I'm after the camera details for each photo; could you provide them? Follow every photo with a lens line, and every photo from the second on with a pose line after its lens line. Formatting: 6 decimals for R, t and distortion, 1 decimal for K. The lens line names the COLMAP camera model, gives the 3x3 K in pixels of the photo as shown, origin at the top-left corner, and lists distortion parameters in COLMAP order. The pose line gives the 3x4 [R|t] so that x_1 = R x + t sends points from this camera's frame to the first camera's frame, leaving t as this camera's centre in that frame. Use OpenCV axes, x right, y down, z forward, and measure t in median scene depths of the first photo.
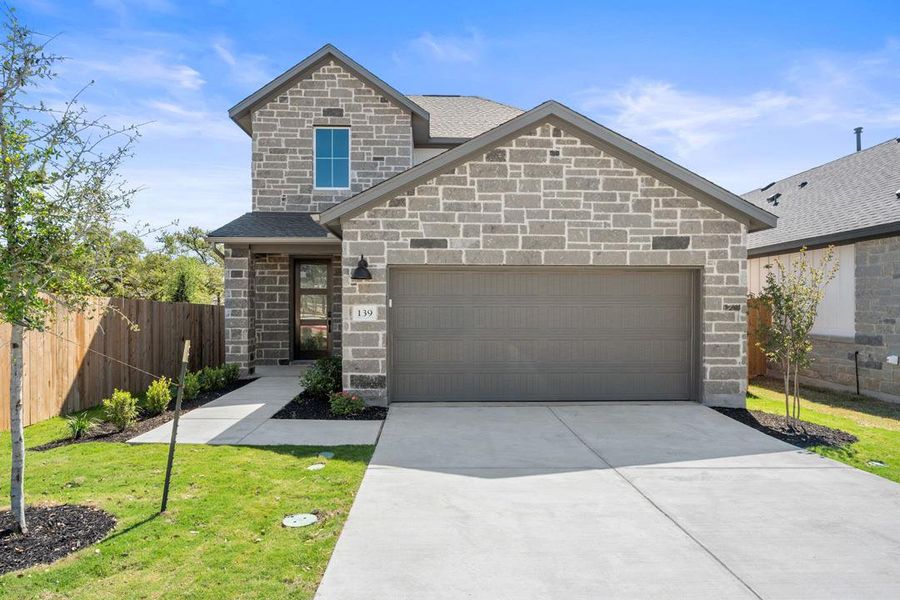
lens RADIAL K [[514.2, 0, 451.3], [0, 514.2, 303.5], [0, 0, 1]] dist [-0.002135, 0.001064]
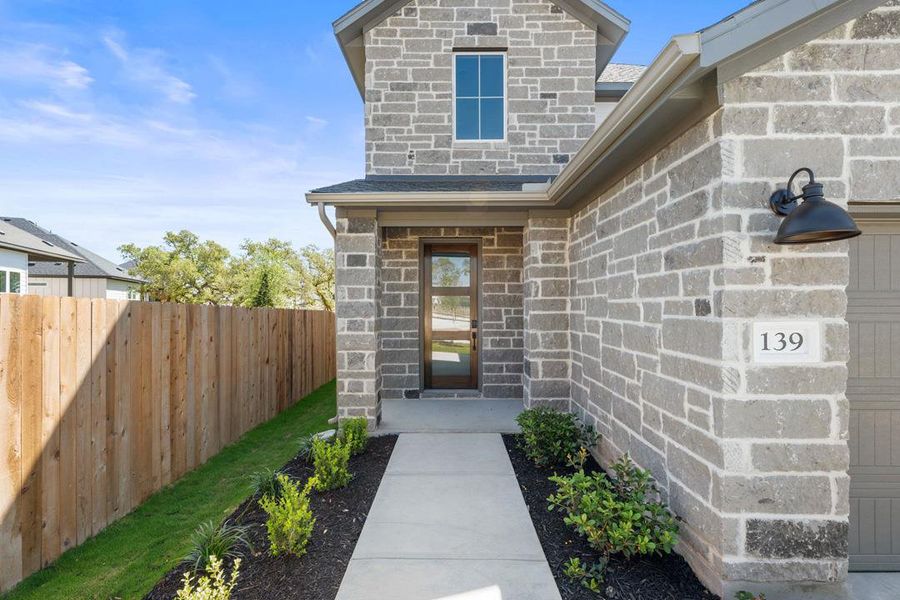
lens RADIAL K [[395.7, 0, 449.8], [0, 395.7, 303.4], [0, 0, 1]] dist [-0.001838, -0.000105]
pose [[0.999186, -0.002973, -0.040225, -0.253563], [0.002830, 0.999989, -0.003631, -0.004739], [0.040235, 0.003514, 0.999184, 0.474598]]
